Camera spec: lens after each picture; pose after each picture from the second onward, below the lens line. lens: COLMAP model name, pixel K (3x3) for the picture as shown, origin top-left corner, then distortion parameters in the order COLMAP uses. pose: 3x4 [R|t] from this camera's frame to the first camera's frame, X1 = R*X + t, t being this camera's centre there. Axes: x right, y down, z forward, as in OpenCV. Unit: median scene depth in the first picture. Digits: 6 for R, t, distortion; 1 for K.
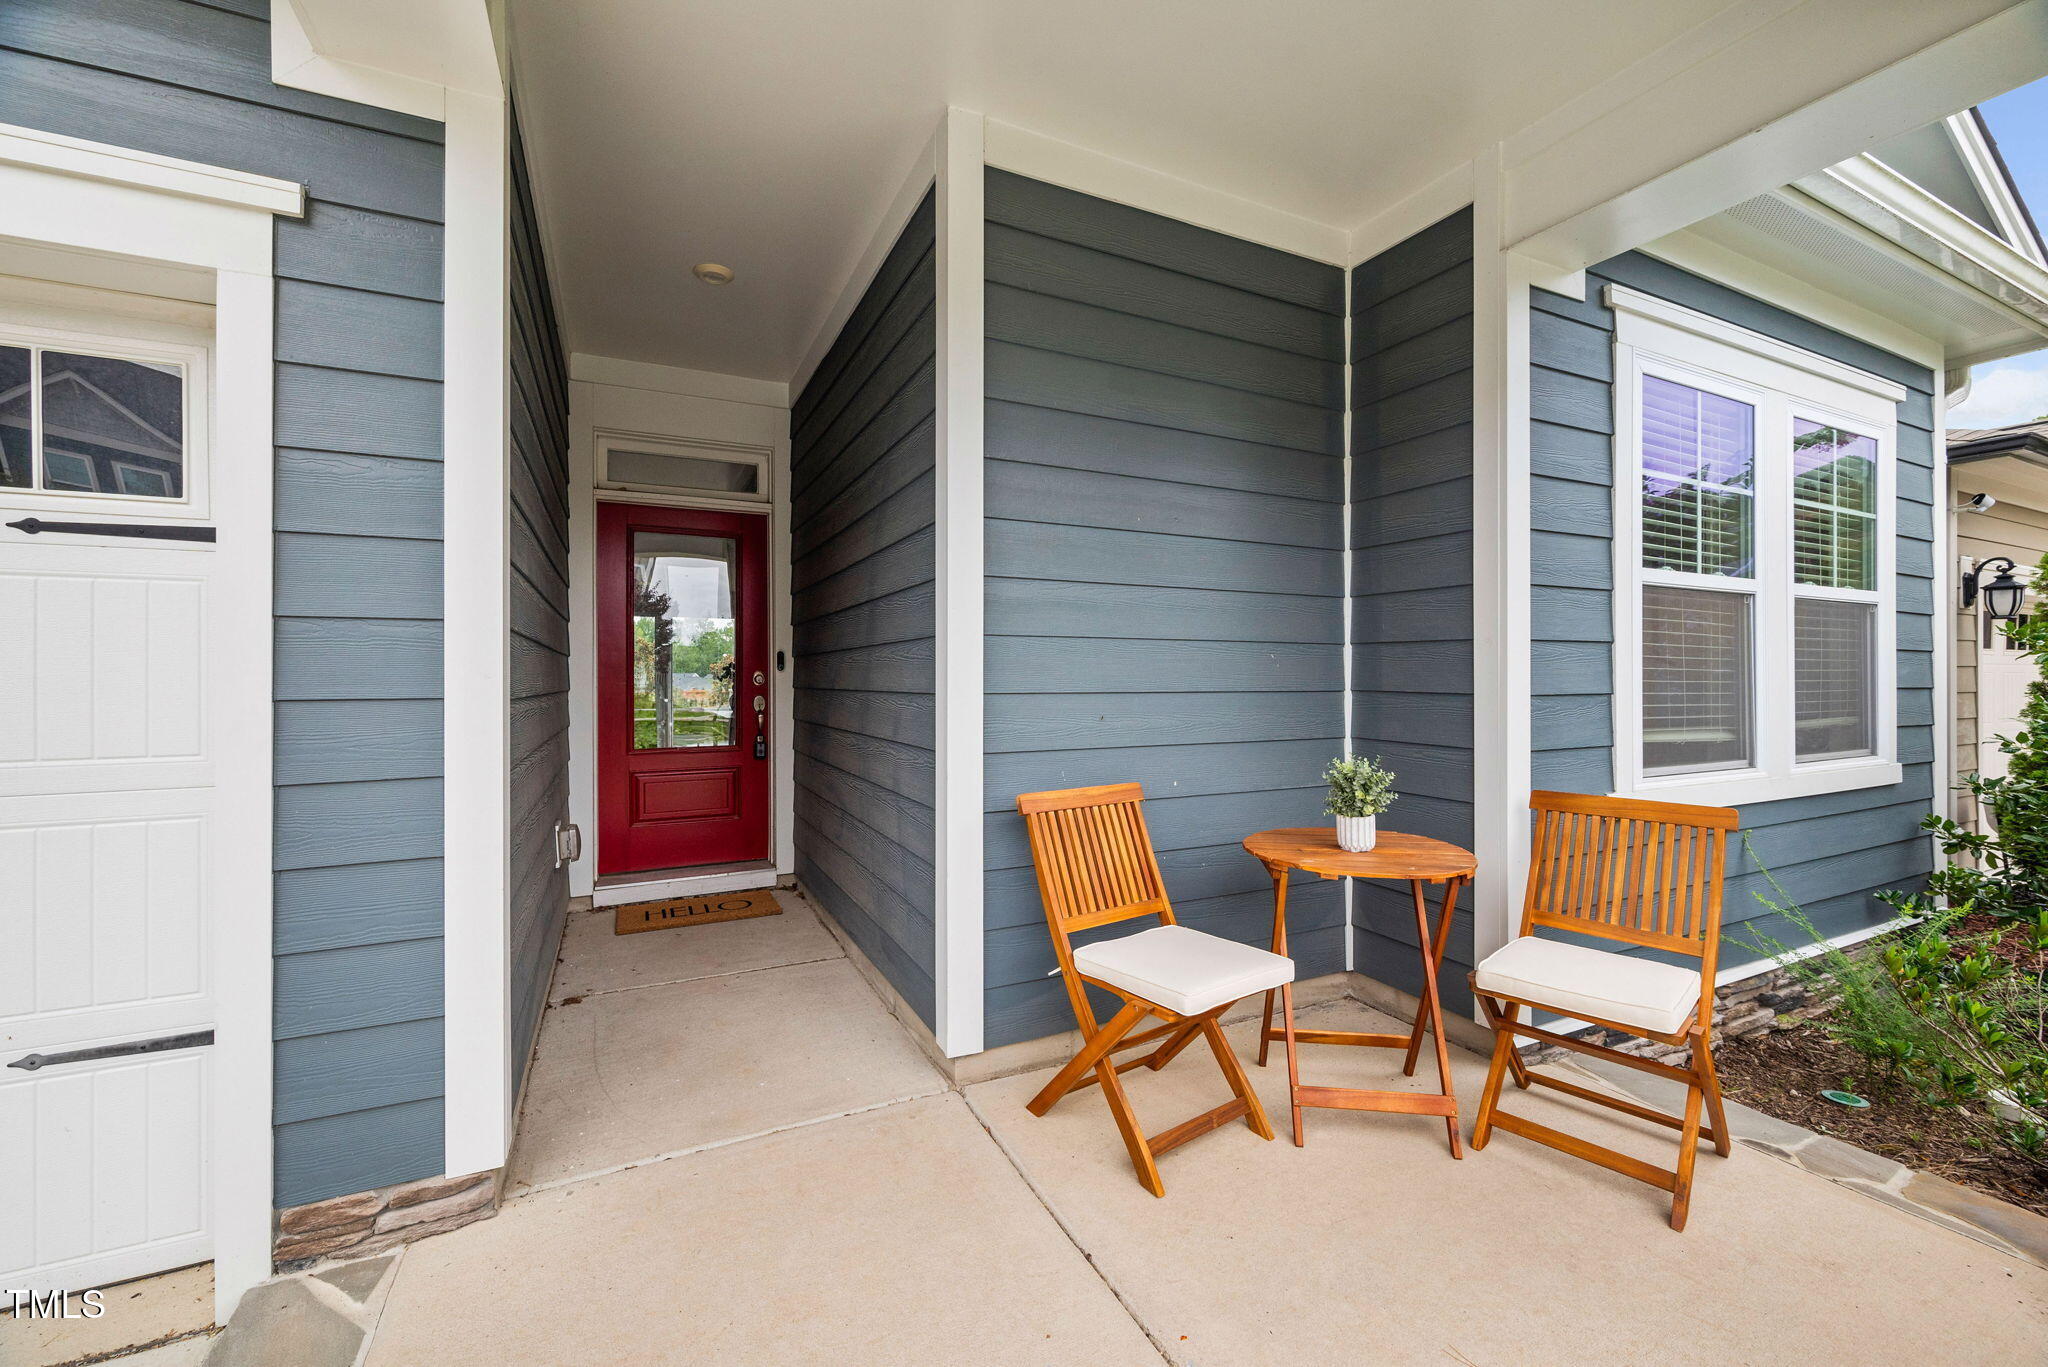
lens RADIAL K [[803.1, 0, 1000.8], [0, 803.1, 673.2], [0, 0, 1]] dist [-0.000476, -0.000049]
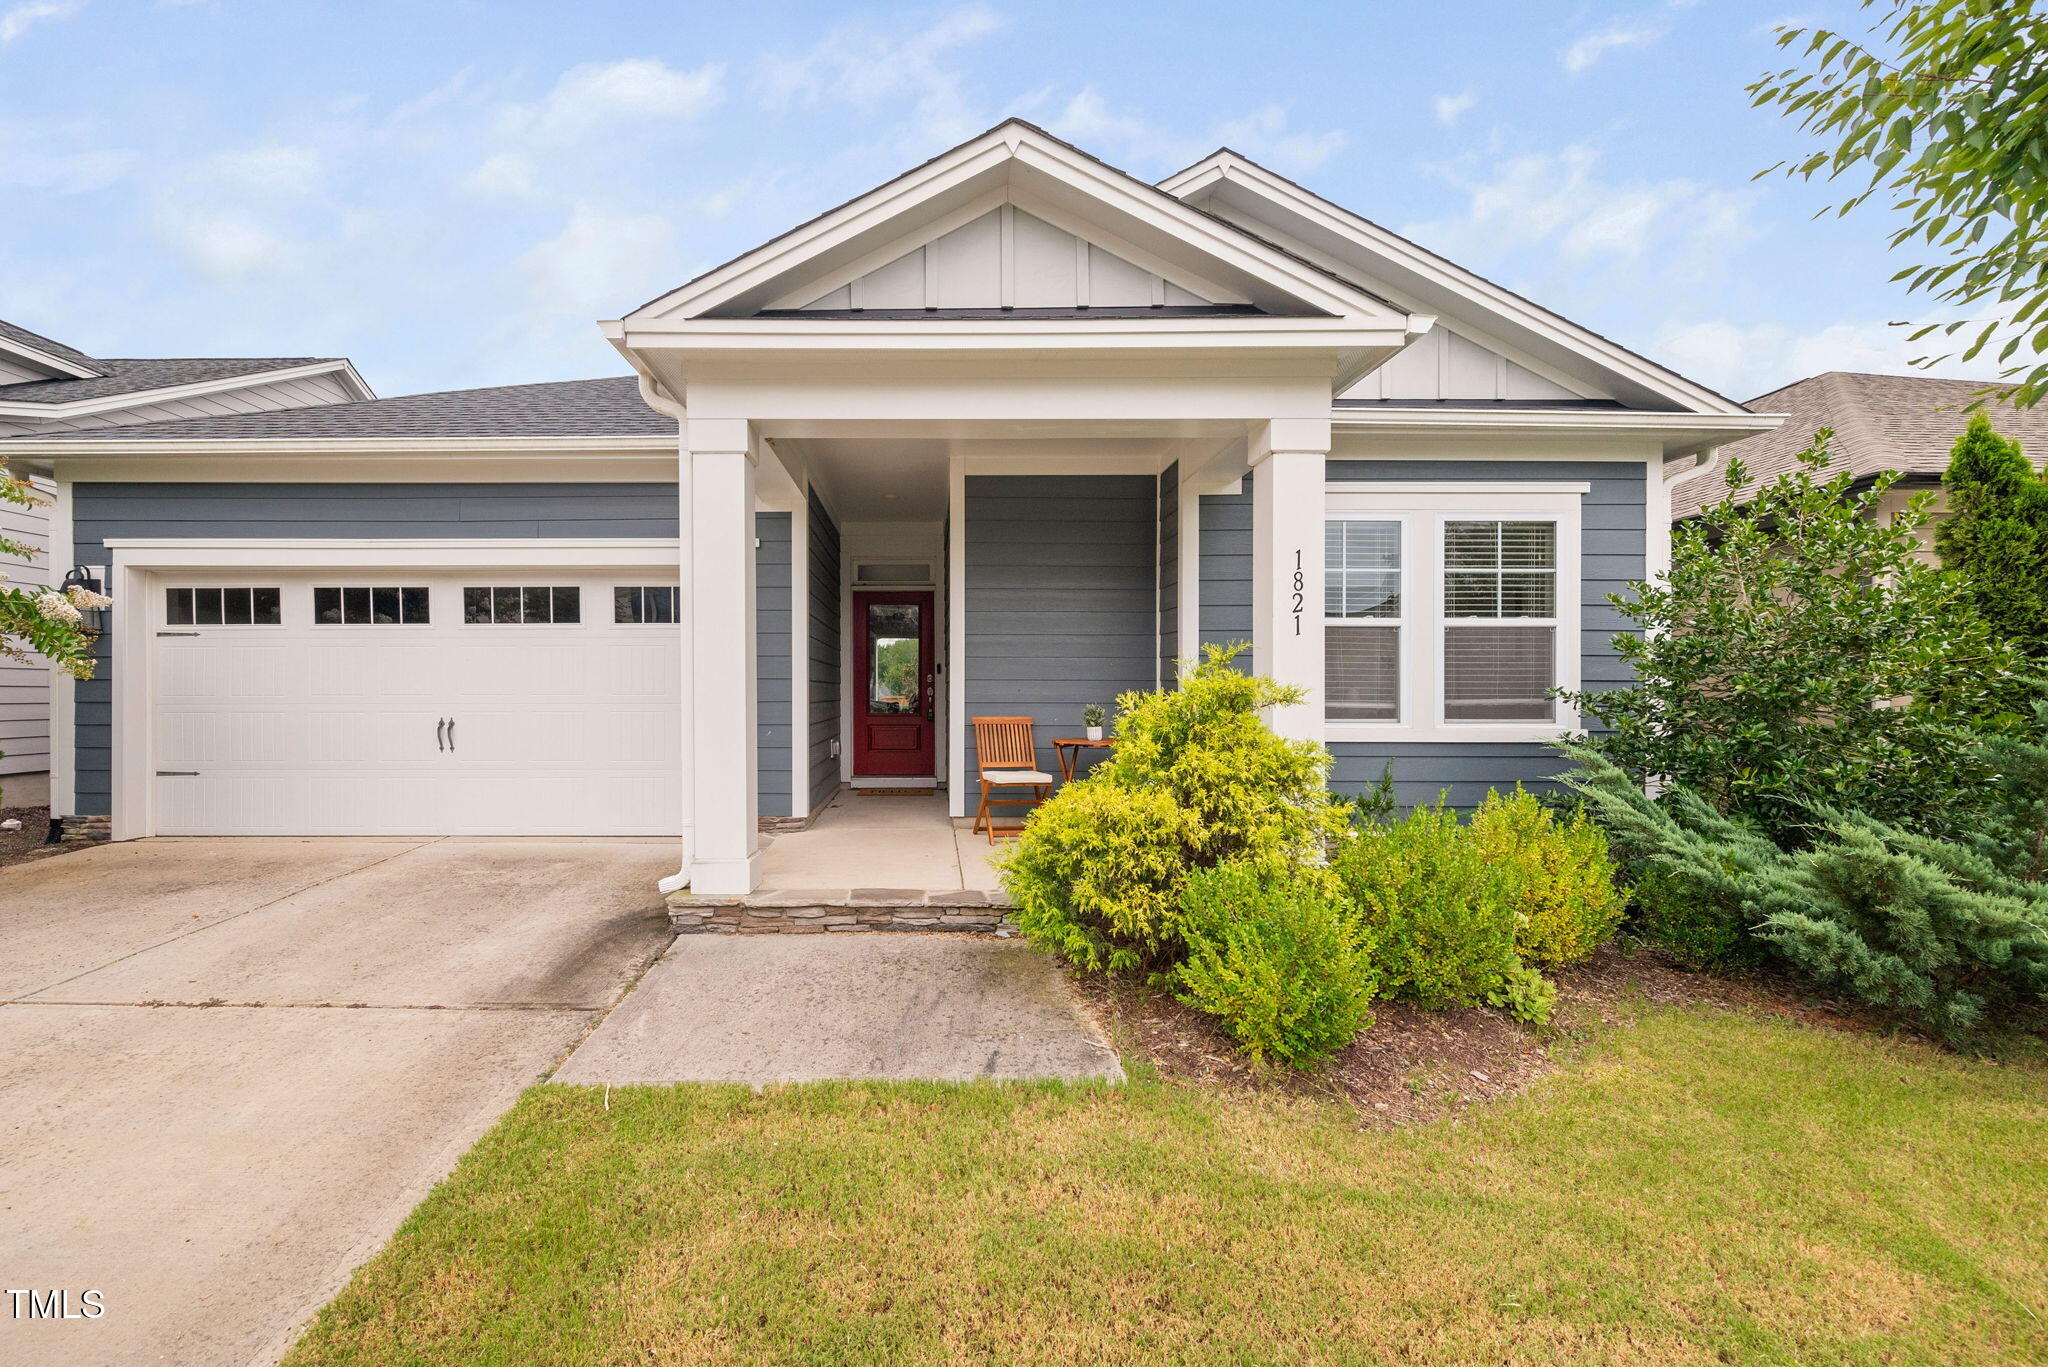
lens RADIAL K [[824.6, 0, 913.9], [0, 824.6, 696.9], [0, 0, 1]] dist [0.001119, -0.000329]
pose [[0.897795, 0.008162, -0.440338, 0.753205], [-0.000104, 0.999832, 0.018320, 0.021552], [0.440414, -0.016401, 0.897645, -1.098516]]
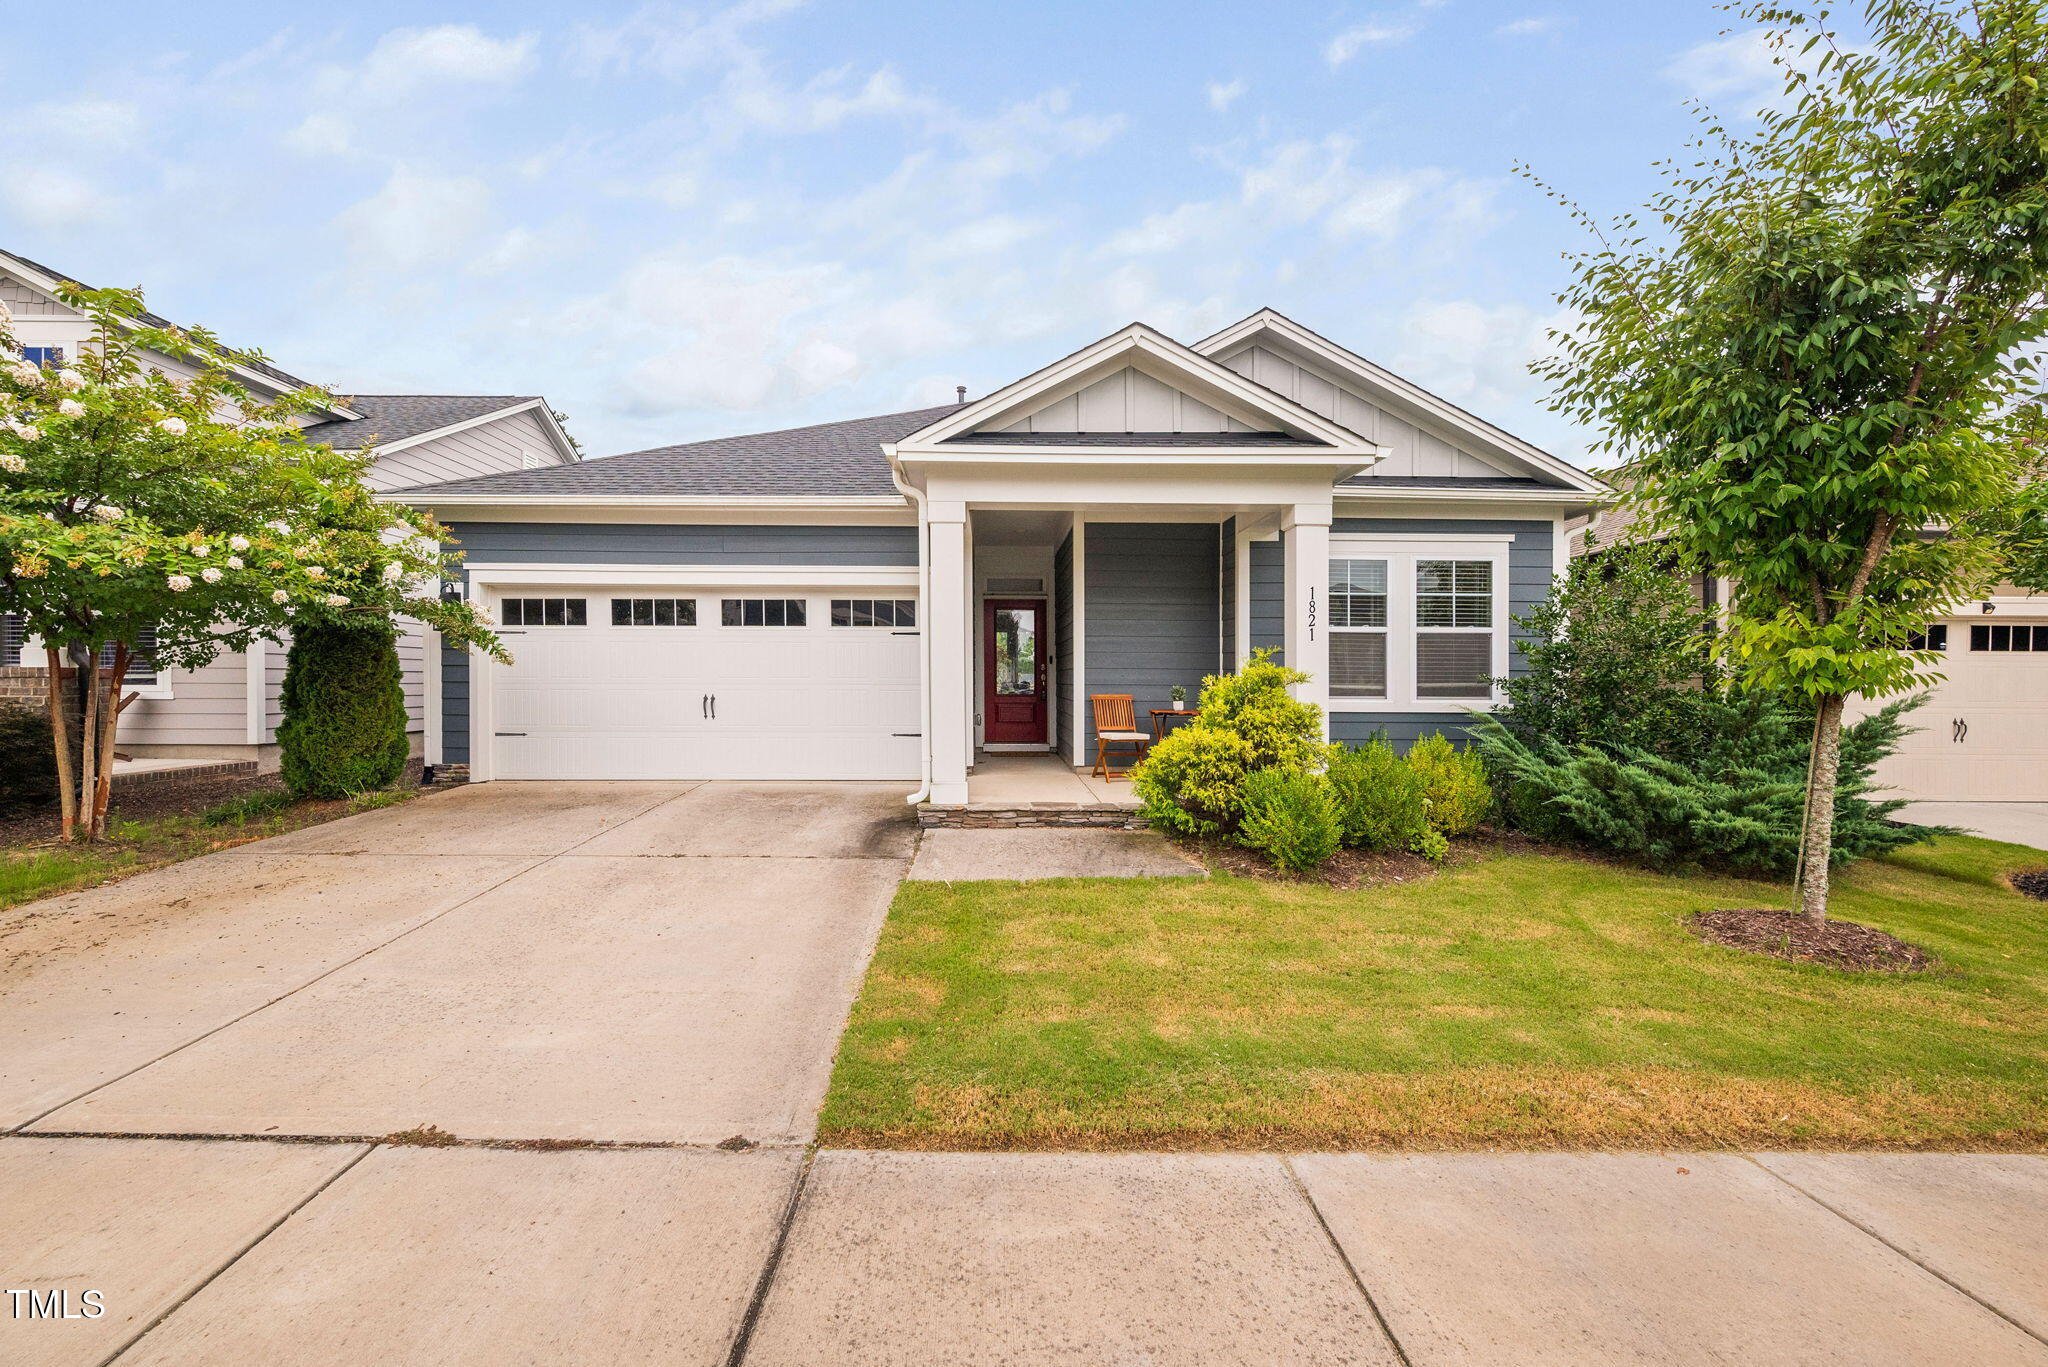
lens RADIAL K [[803.1, 0, 1000.8], [0, 803.1, 673.2], [0, 0, 1]] dist [-0.000476, -0.000049]
pose [[0.912616, 0.005023, -0.408786, 0.839435], [-0.004233, 0.999987, 0.002838, 0.026898], [0.408795, -0.000860, 0.912626, -1.856507]]
